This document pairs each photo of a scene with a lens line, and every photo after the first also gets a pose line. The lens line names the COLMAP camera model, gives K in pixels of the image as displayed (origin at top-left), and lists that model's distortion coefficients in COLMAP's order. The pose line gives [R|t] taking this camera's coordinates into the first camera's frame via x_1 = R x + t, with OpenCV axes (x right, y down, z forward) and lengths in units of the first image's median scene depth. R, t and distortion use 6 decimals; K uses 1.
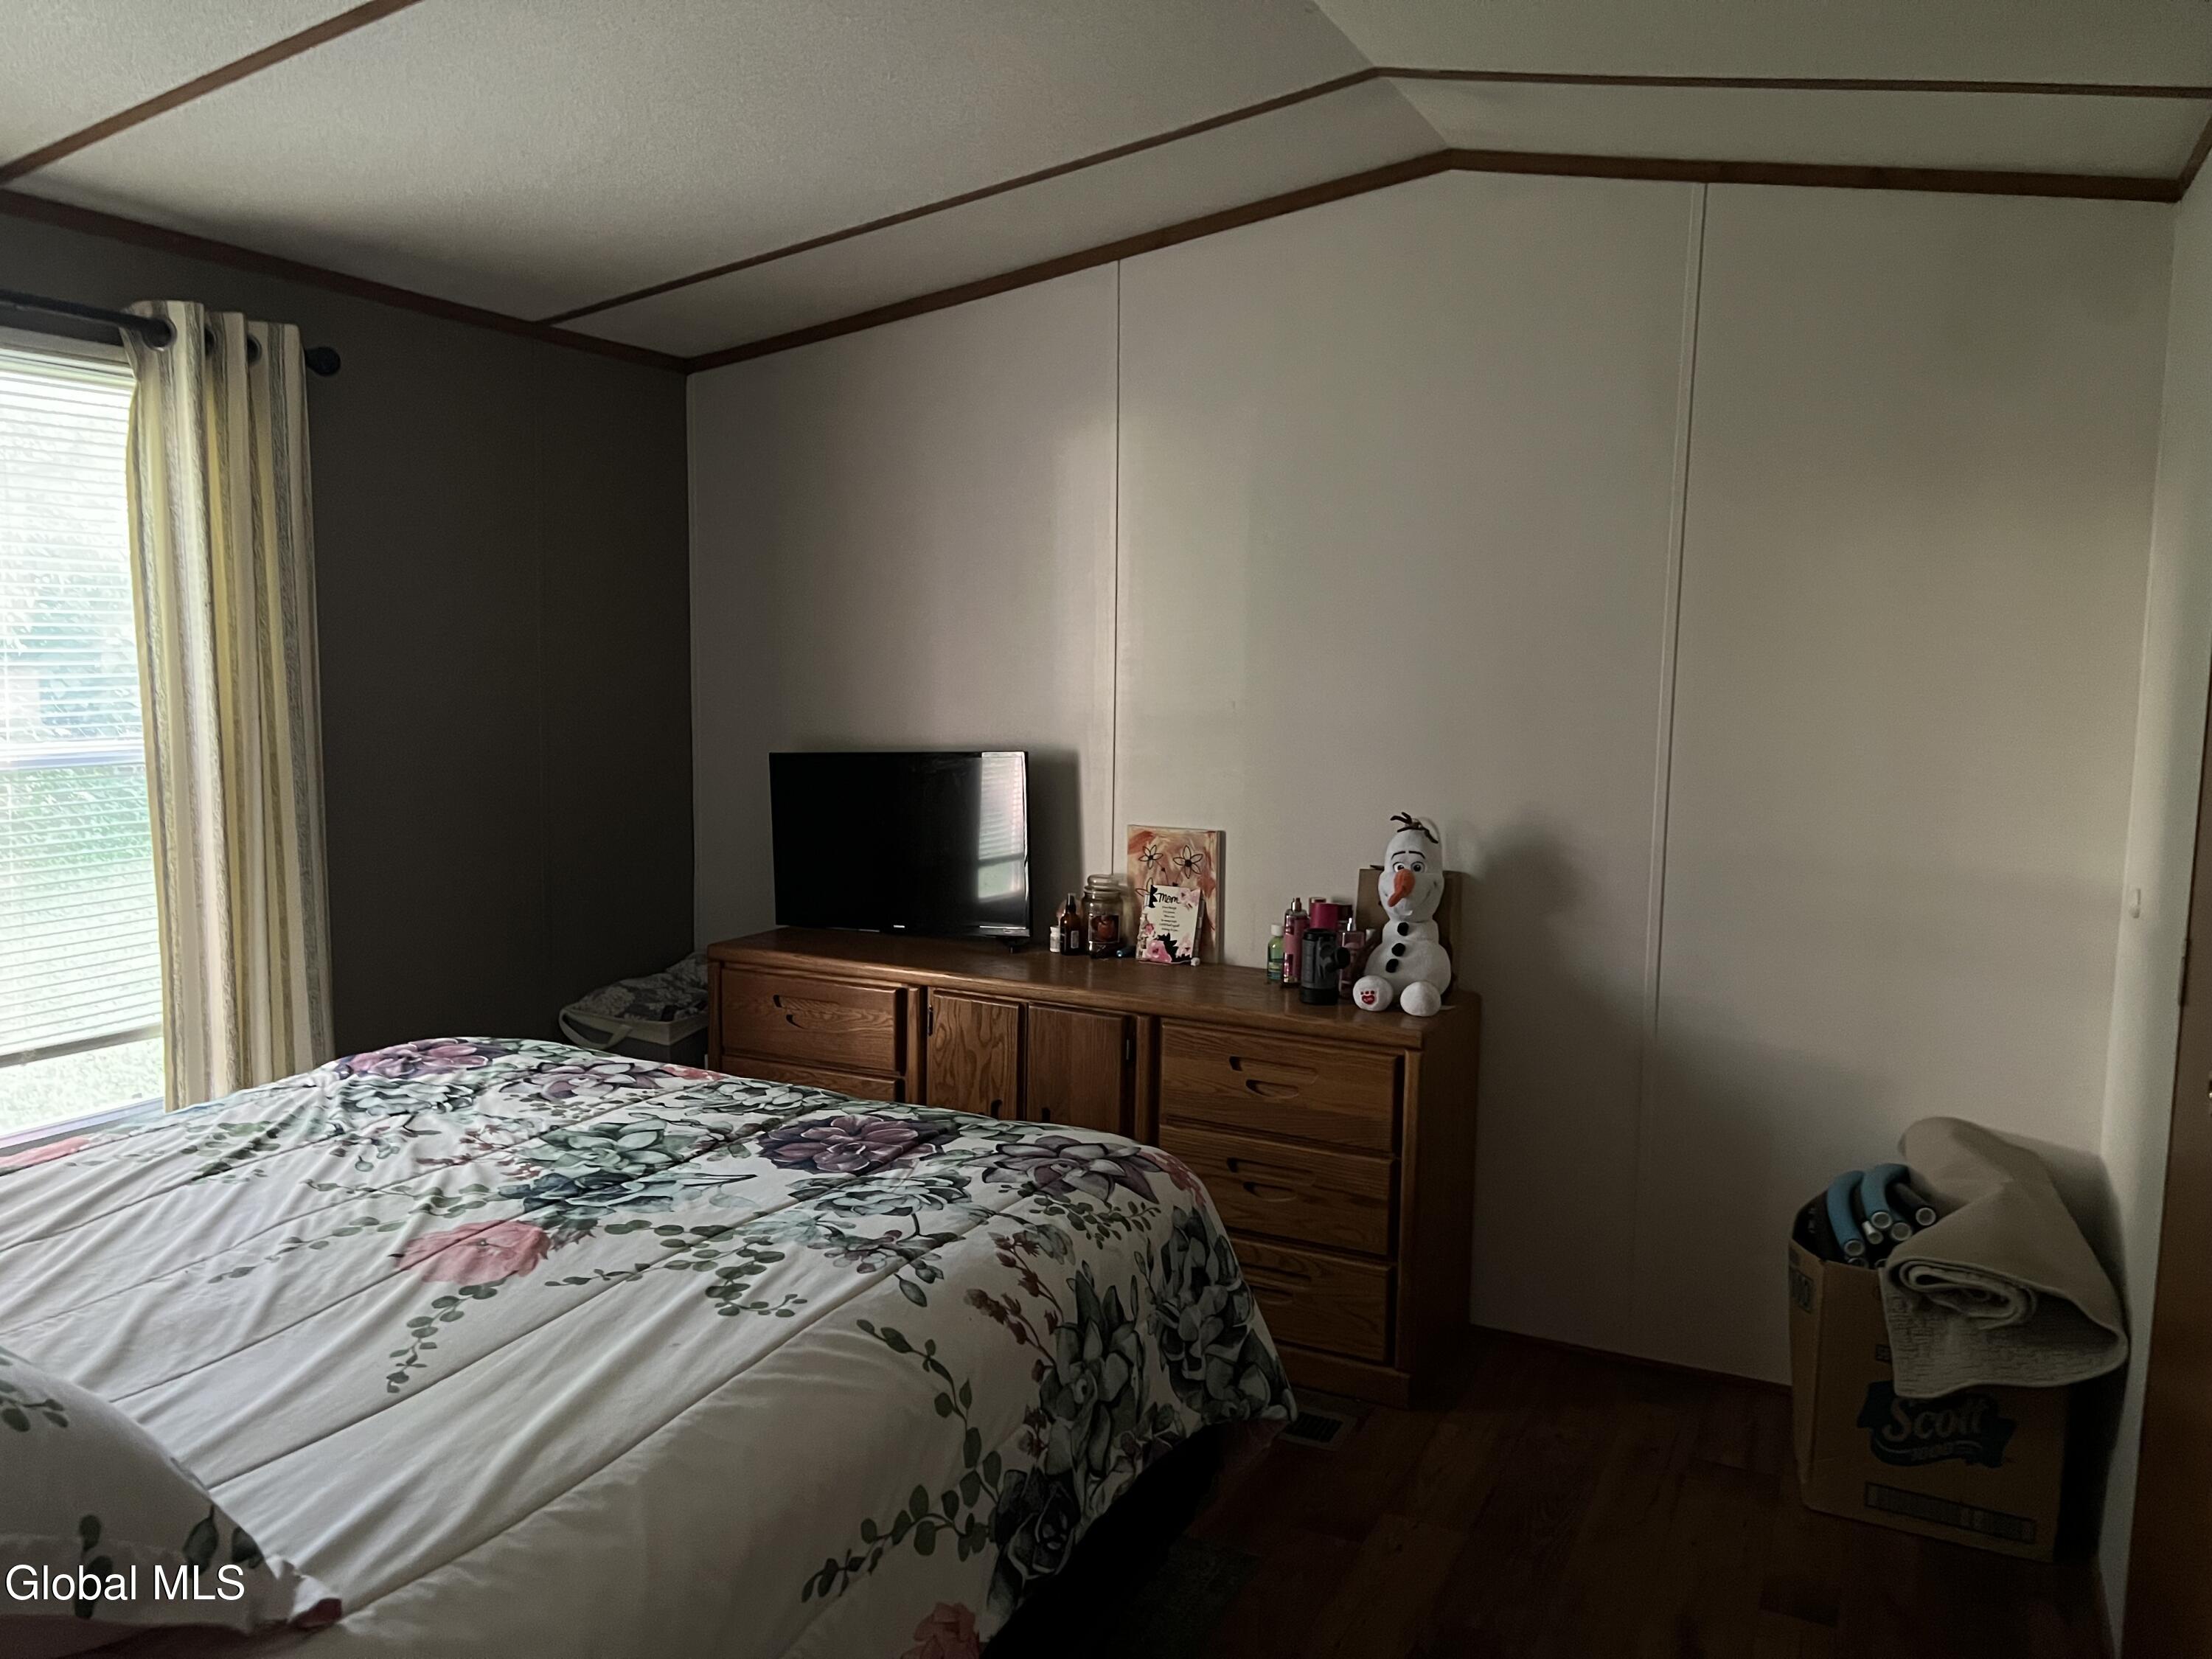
lens RADIAL K [[1700.9, 0, 1112.3], [0, 1700.9, 832.3], [0, 0, 1]] dist [0.090721, -0.075488]
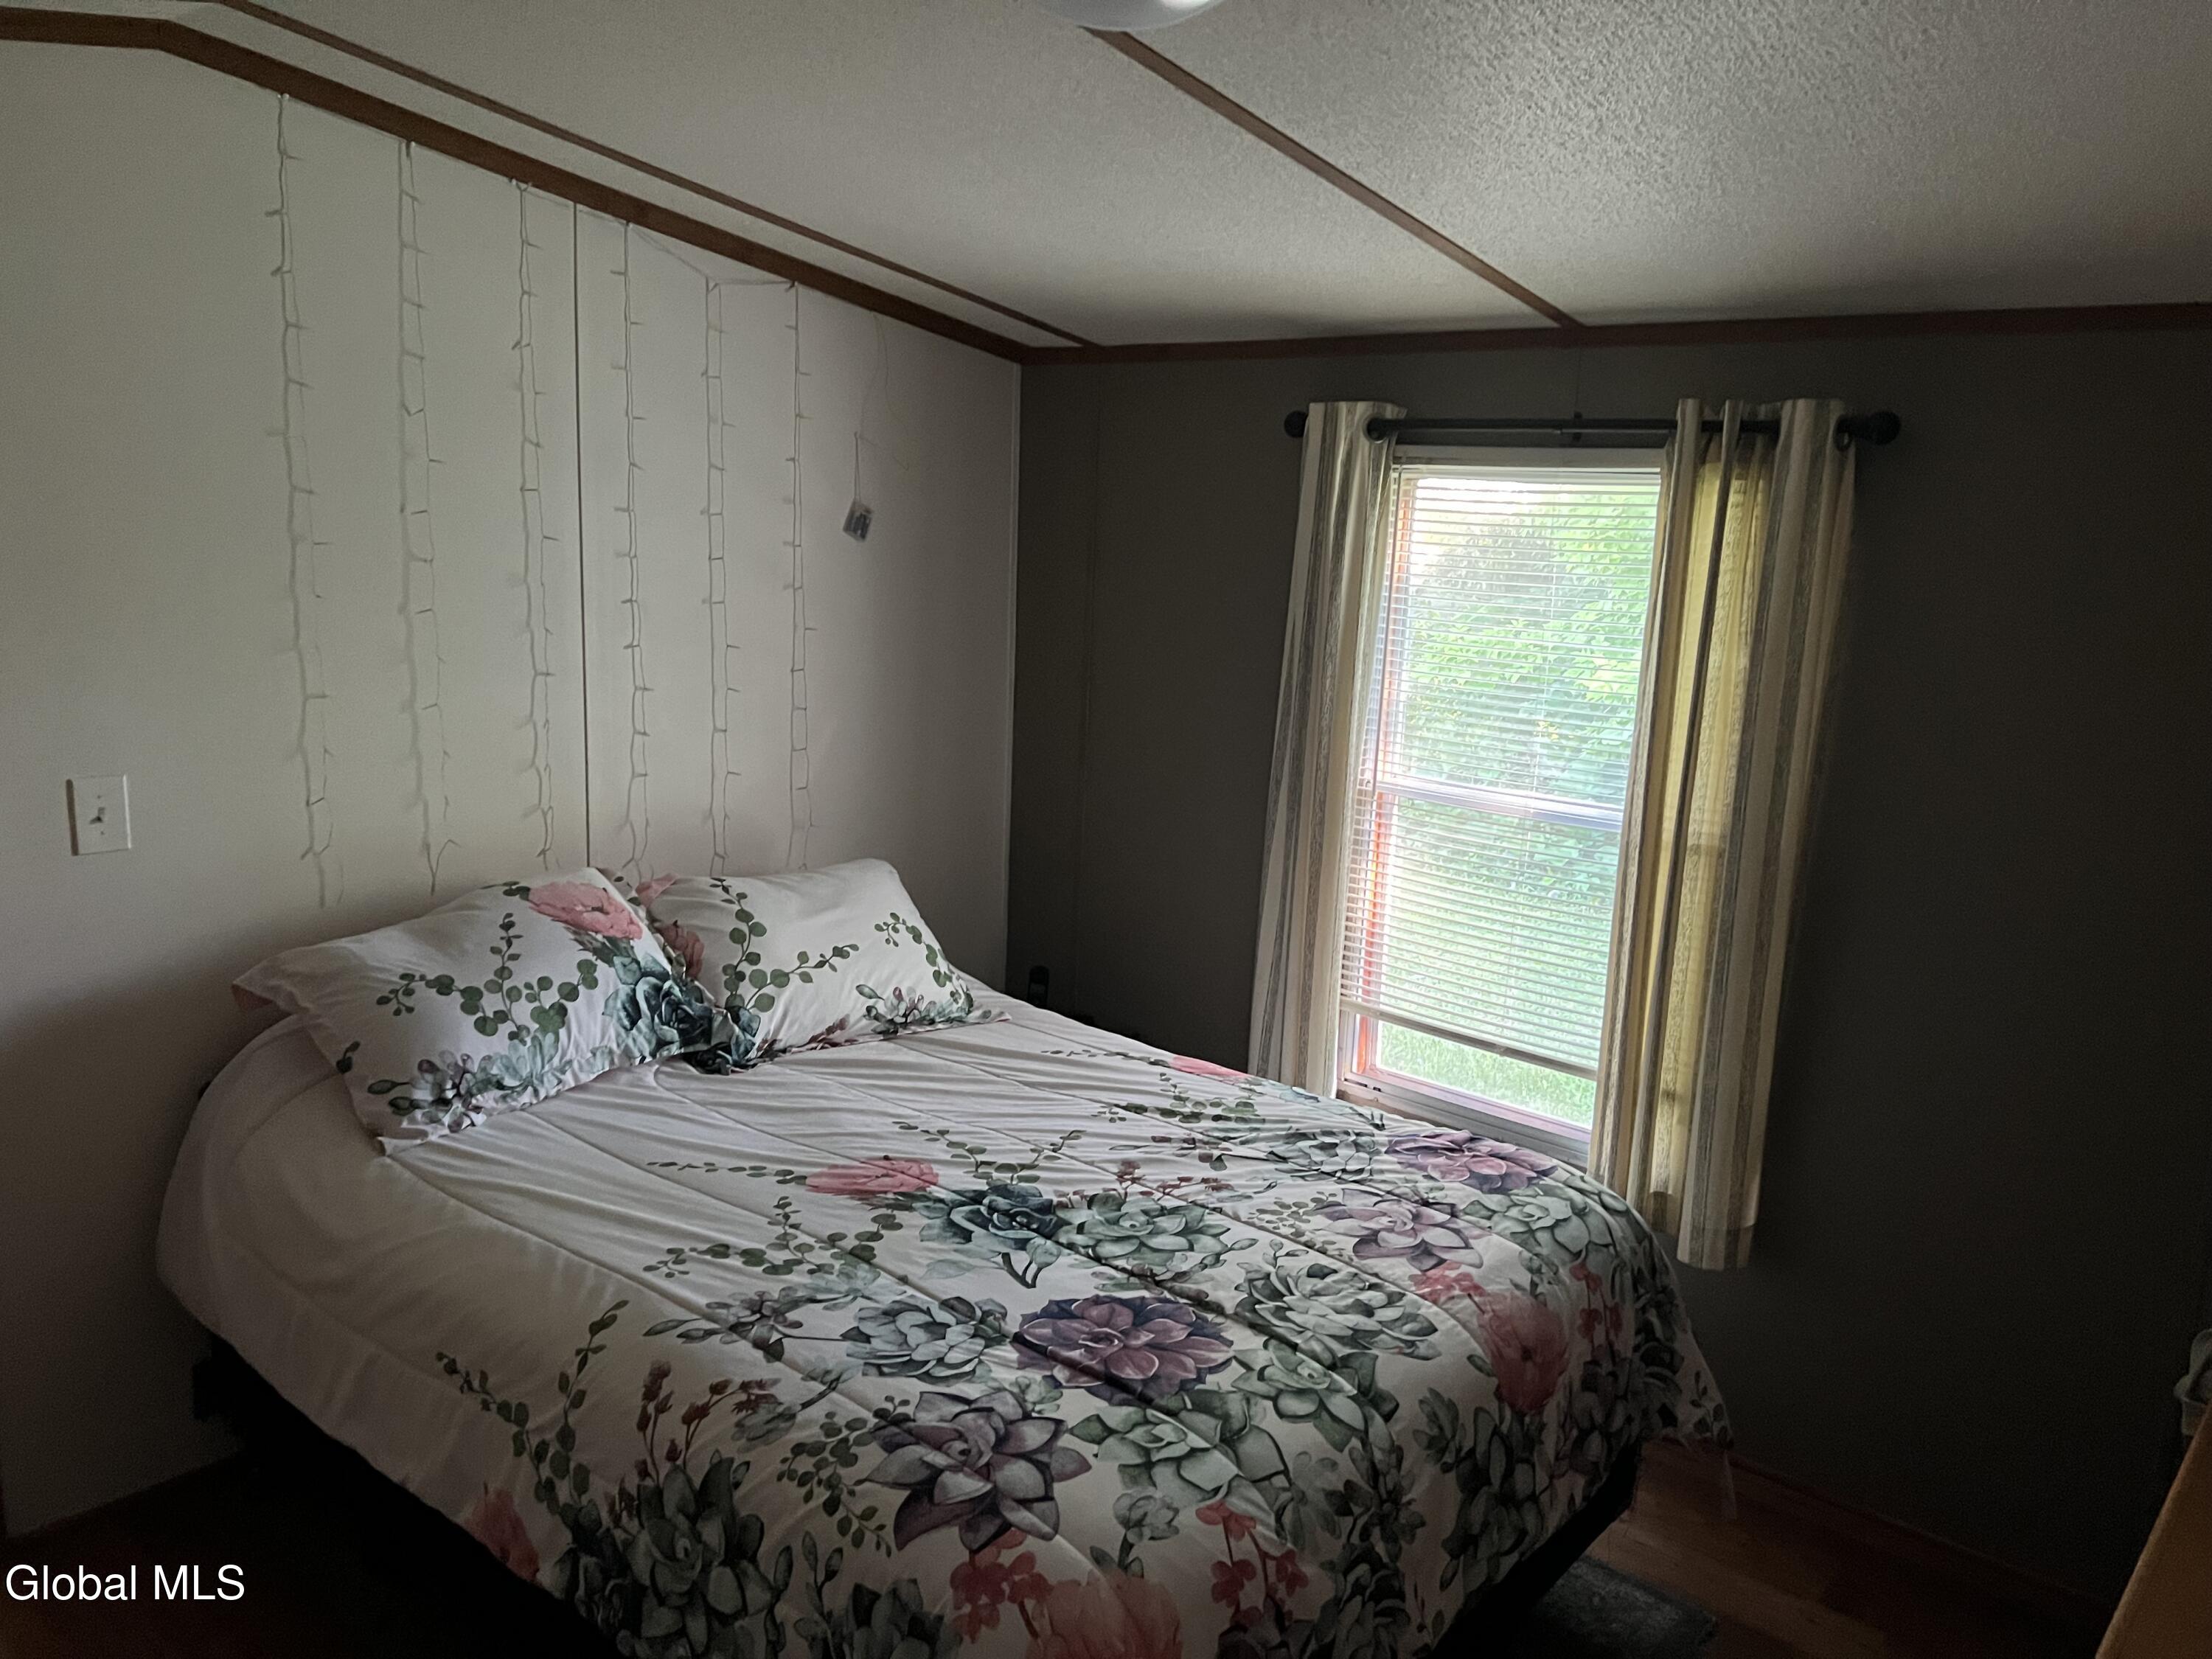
lens RADIAL K [[1700.9, 0, 1113.4], [0, 1700.9, 830.5], [0, 0, 1]] dist [0.090721, -0.075488]
pose [[-0.265203, 0.160989, -0.950658, 0.722314], [-0.141463, 0.968796, 0.203525, -0.286268], [0.953759, 0.188458, -0.234153, 1.254781]]
